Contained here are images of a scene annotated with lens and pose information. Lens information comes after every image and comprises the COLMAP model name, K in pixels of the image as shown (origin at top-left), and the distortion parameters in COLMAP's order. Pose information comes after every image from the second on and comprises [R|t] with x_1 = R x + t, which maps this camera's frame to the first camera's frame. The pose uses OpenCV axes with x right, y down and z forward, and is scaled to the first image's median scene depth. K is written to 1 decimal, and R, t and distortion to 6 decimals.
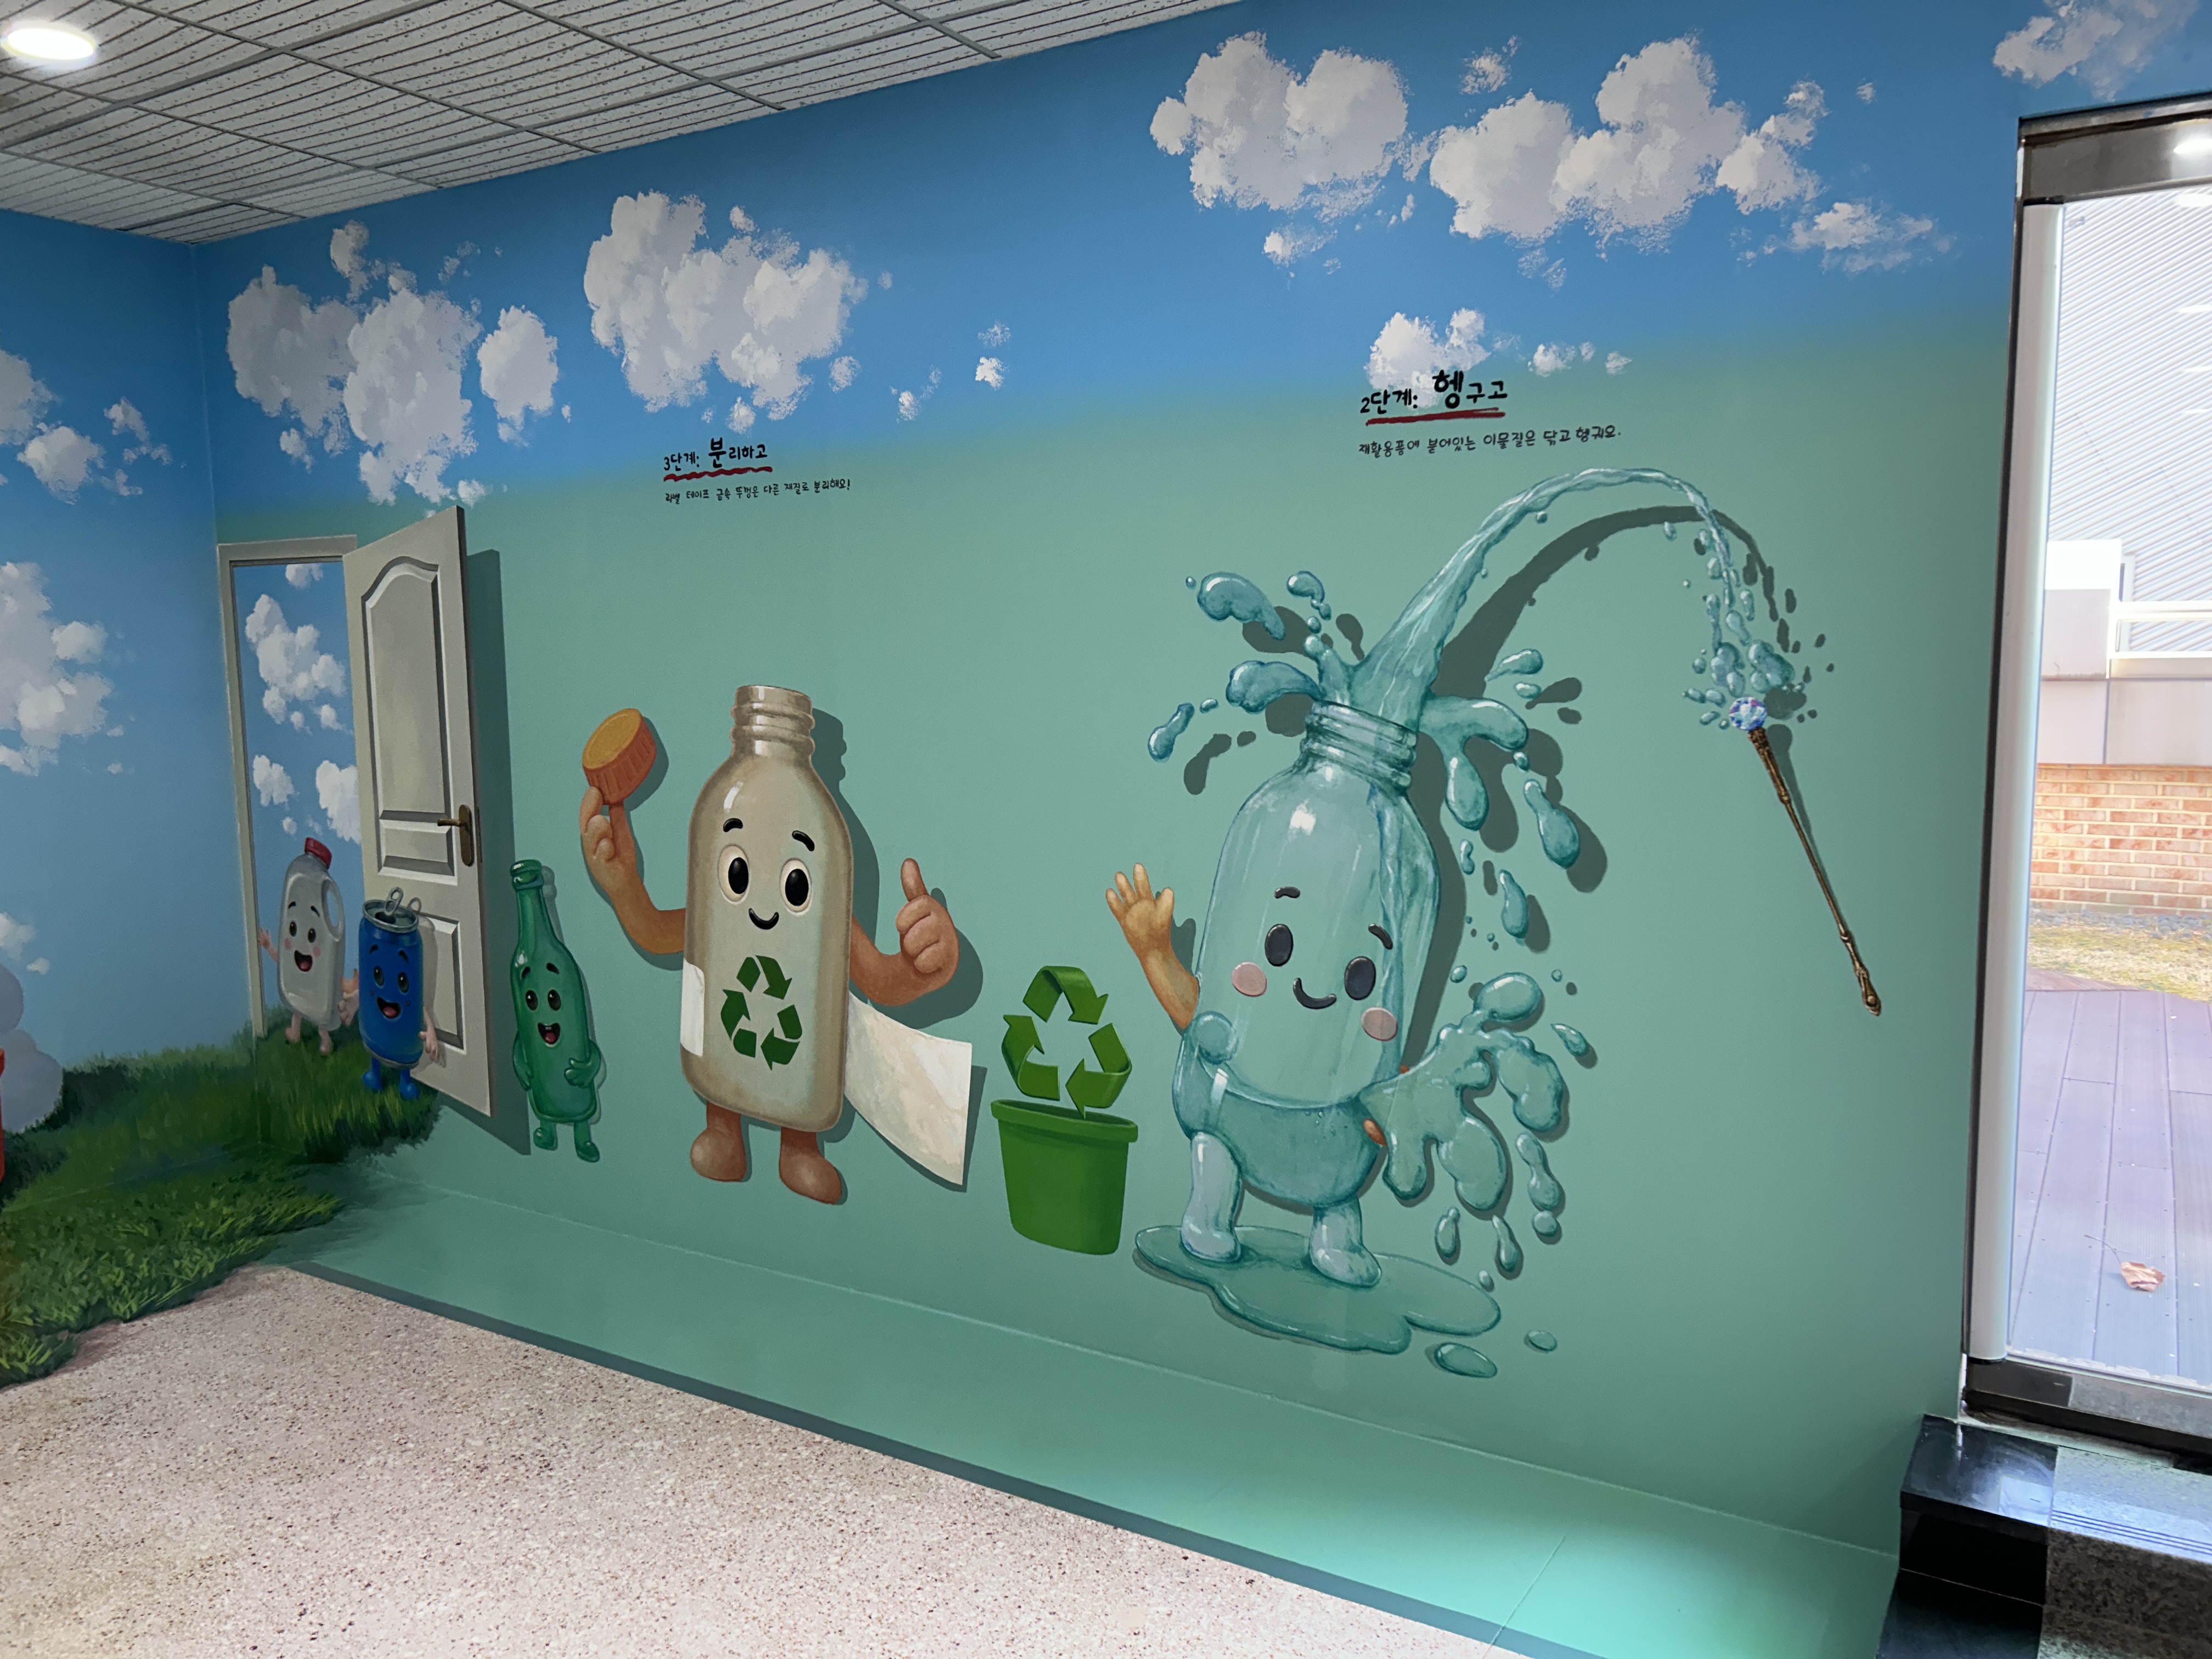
lens RADIAL K [[1656.8, 0, 1100.5], [0, 1656.8, 825.2], [0, 0, 1]] dist [0.048742, -0.054735]
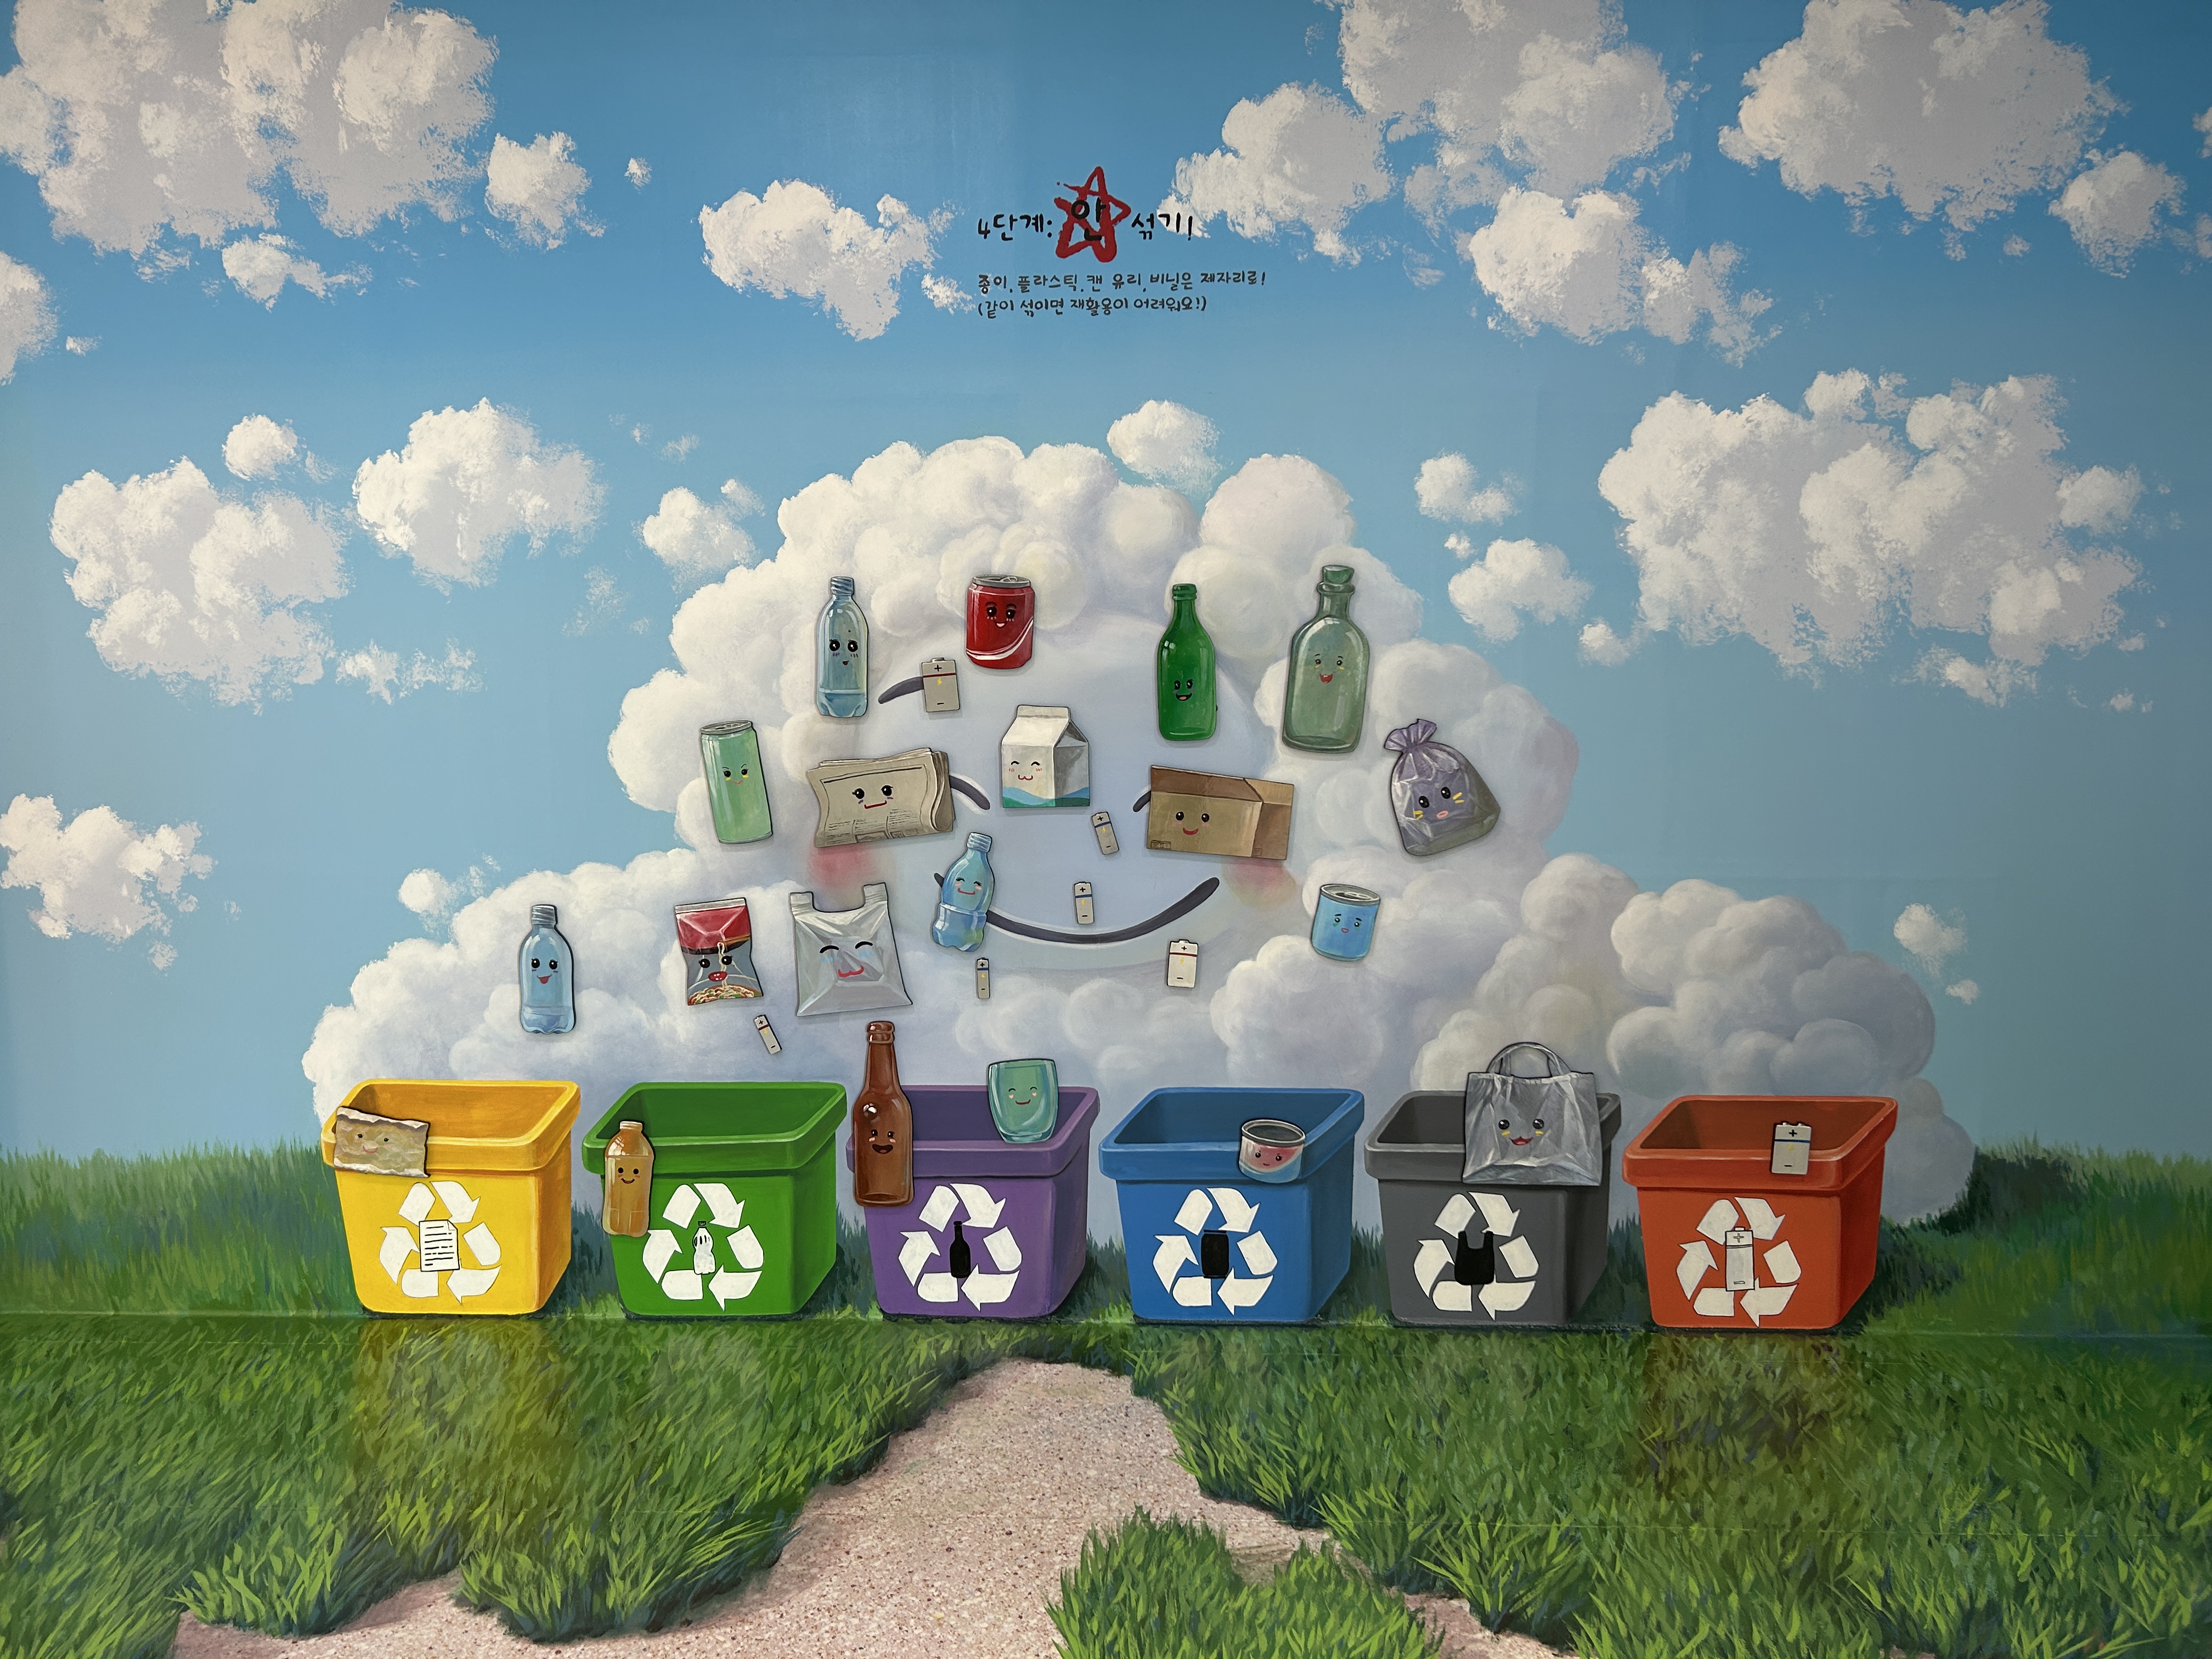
lens RADIAL K [[1641.1, 0, 1116.2], [0, 1641.1, 825.9], [0, 0, 1]] dist [0.056977, -0.058522]
pose [[0.508498, 0.126260, -0.851756, -0.250172], [-0.098351, 0.991234, 0.088220, -0.006052], [0.855428, 0.038912, 0.516458, 0.366234]]
